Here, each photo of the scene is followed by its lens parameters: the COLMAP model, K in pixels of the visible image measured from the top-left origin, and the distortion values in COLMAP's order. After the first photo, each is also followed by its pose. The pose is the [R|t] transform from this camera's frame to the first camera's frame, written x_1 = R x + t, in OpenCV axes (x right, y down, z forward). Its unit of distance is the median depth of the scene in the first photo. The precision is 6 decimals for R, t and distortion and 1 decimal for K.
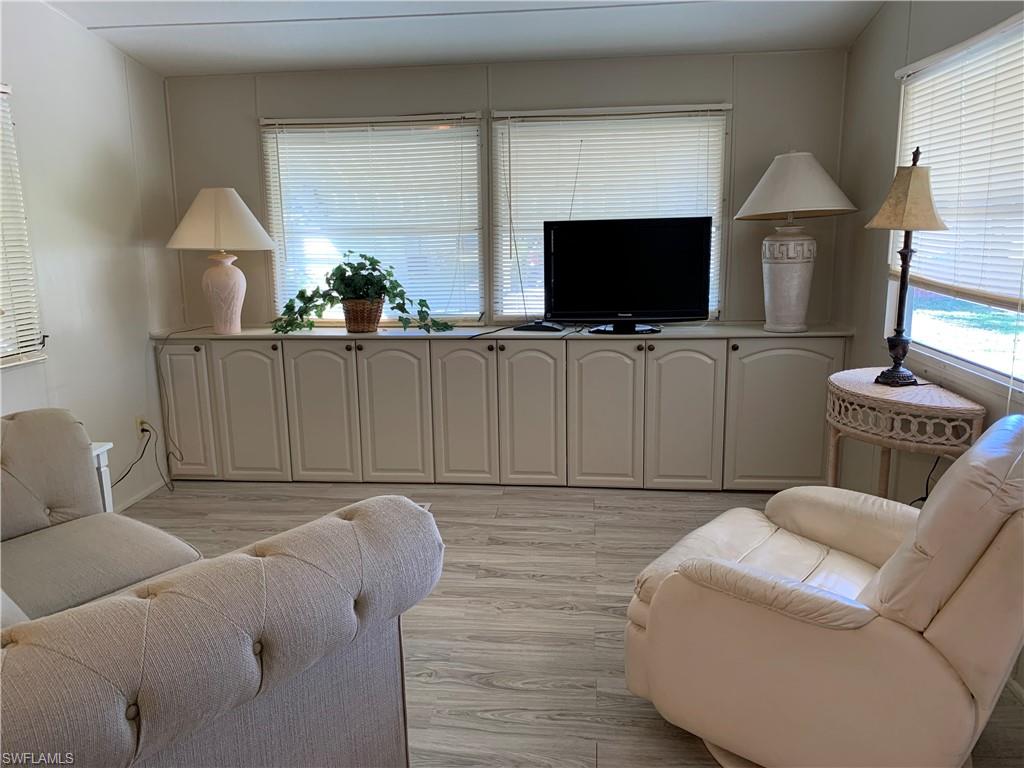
lens RADIAL K [[774.9, 0, 505.1], [0, 774.9, 384.5], [0, 0, 1]] dist [0.069861, -0.122977]
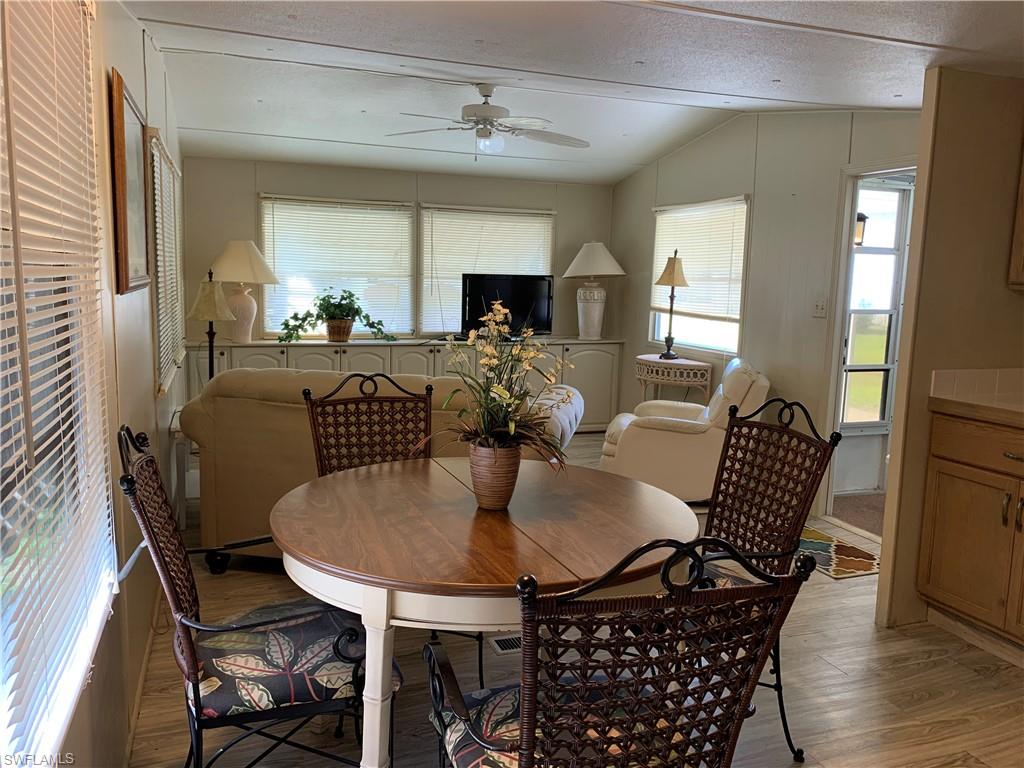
lens RADIAL K [[773.7, 0, 512.0], [0, 773.7, 384.0], [0, 0, 1]] dist [0.101749, -0.119606]
pose [[0.894575, -0.022336, 0.446359, -0.568415], [0.048785, 0.997662, -0.047852, 0.102028], [-0.444246, 0.064583, 0.893574, -0.474606]]
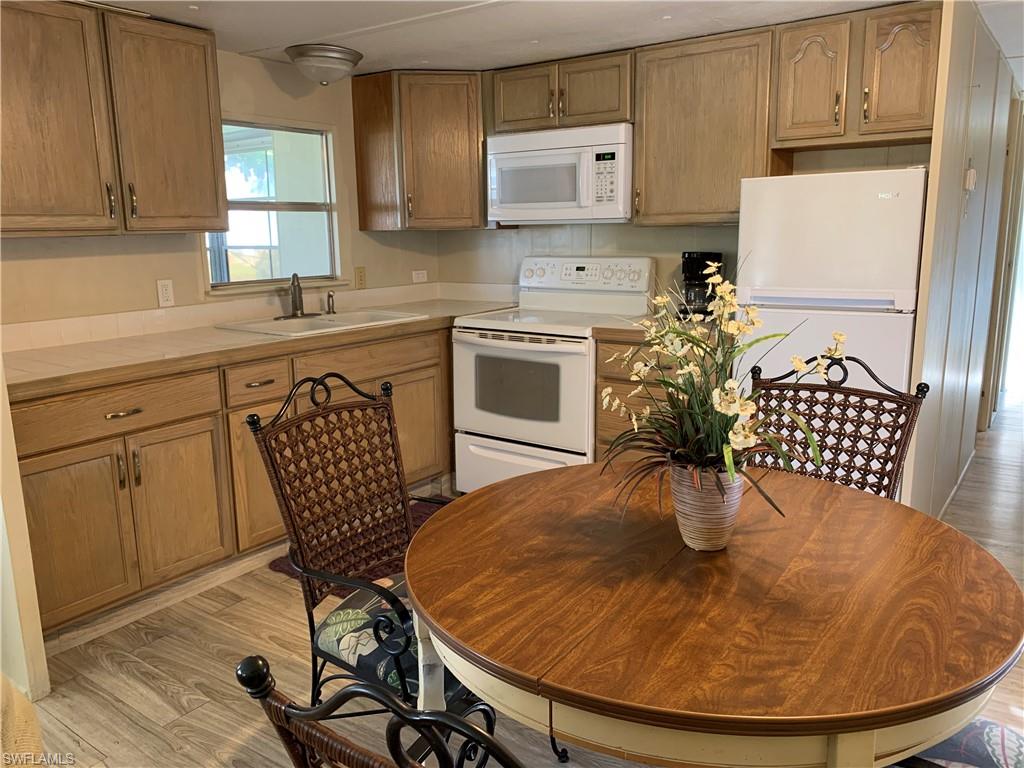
lens RADIAL K [[784.2, 0, 507.6], [0, 784.2, 385.6], [0, 0, 1]] dist [0.018689, -0.006817]
pose [[-0.869917, -0.069347, 0.488298, -0.459223], [0.125147, 0.926624, 0.354550, -0.059916], [-0.477055, 0.369538, -0.797408, 0.314548]]
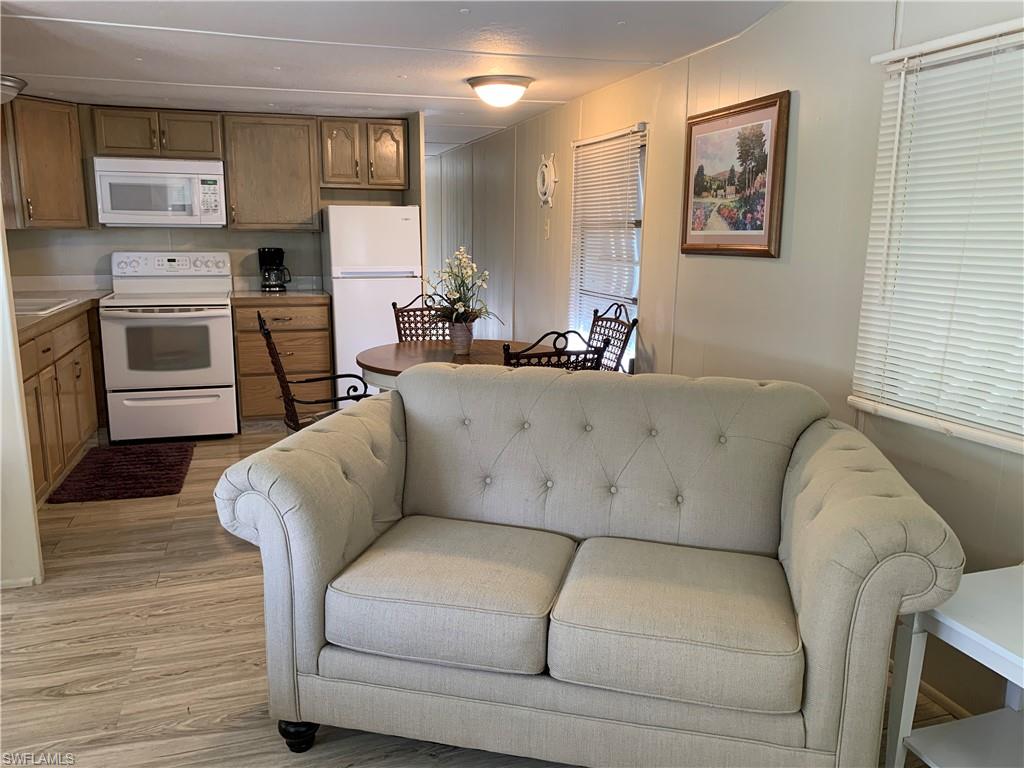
lens RADIAL K [[790.8, 0, 484.8], [0, 790.8, 381.6], [0, 0, 1]] dist [0.007509, -0.001442]
pose [[-0.921346, 0.081139, -0.380181, -0.001387], [-0.071000, 0.926403, 0.369779, -0.180748], [0.382205, 0.367688, -0.847777, 0.855787]]
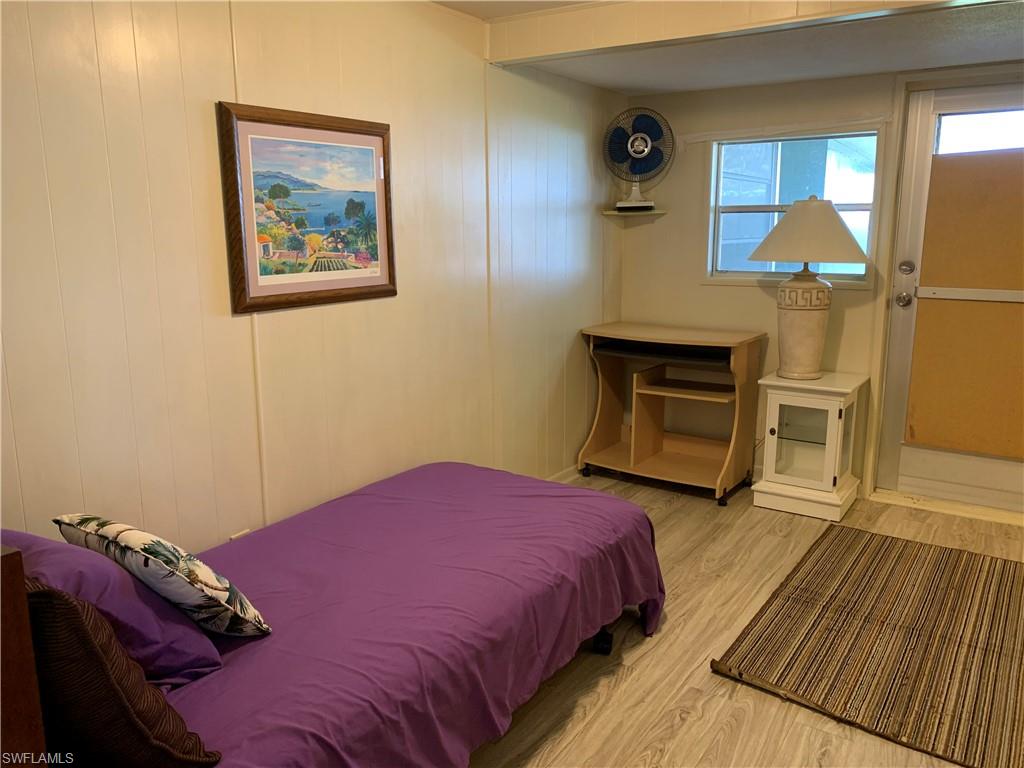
lens RADIAL K [[782.8, 0, 507.2], [0, 782.8, 379.5], [0, 0, 1]] dist [0.067684, -0.108878]
pose [[0.876178, 0.103354, -0.470776, -0.105526], [-0.100840, 0.994431, 0.030641, 0.011637], [0.471321, 0.020626, 0.881721, -0.296855]]
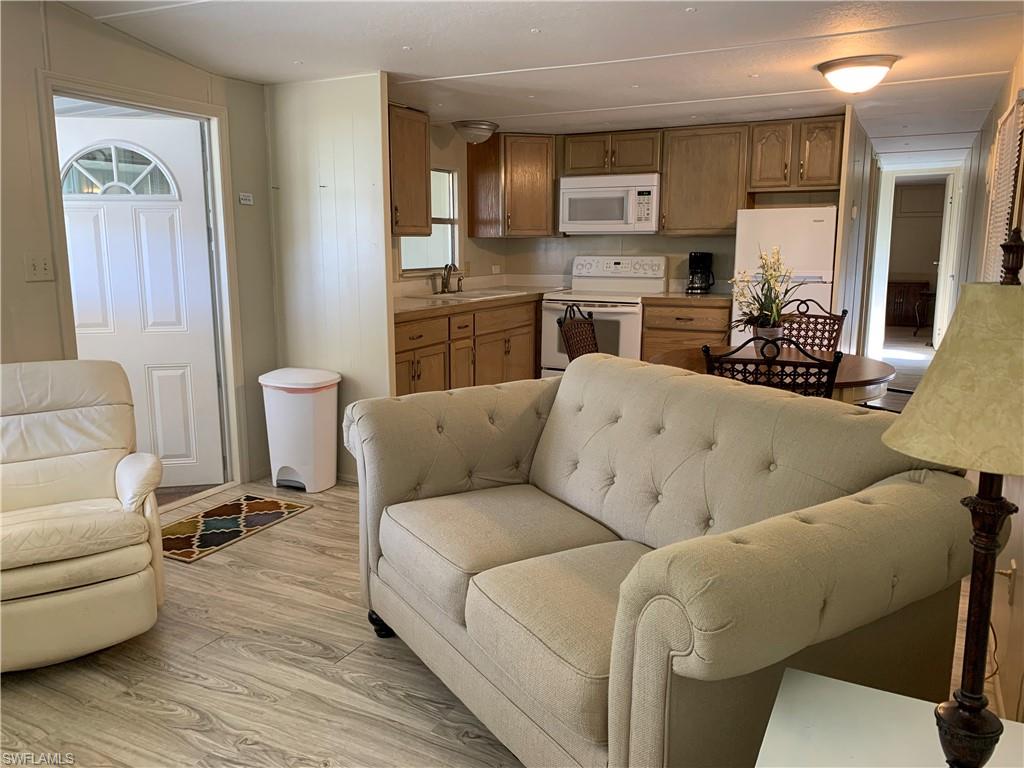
lens RADIAL K [[774.9, 0, 505.1], [0, 774.9, 384.5], [0, 0, 1]] dist [0.069861, -0.122977]
pose [[-0.930665, -0.051298, 0.362257, -0.404035], [0.087150, 0.930541, 0.355666, -0.175644], [-0.355340, 0.362577, -0.861552, 0.911696]]
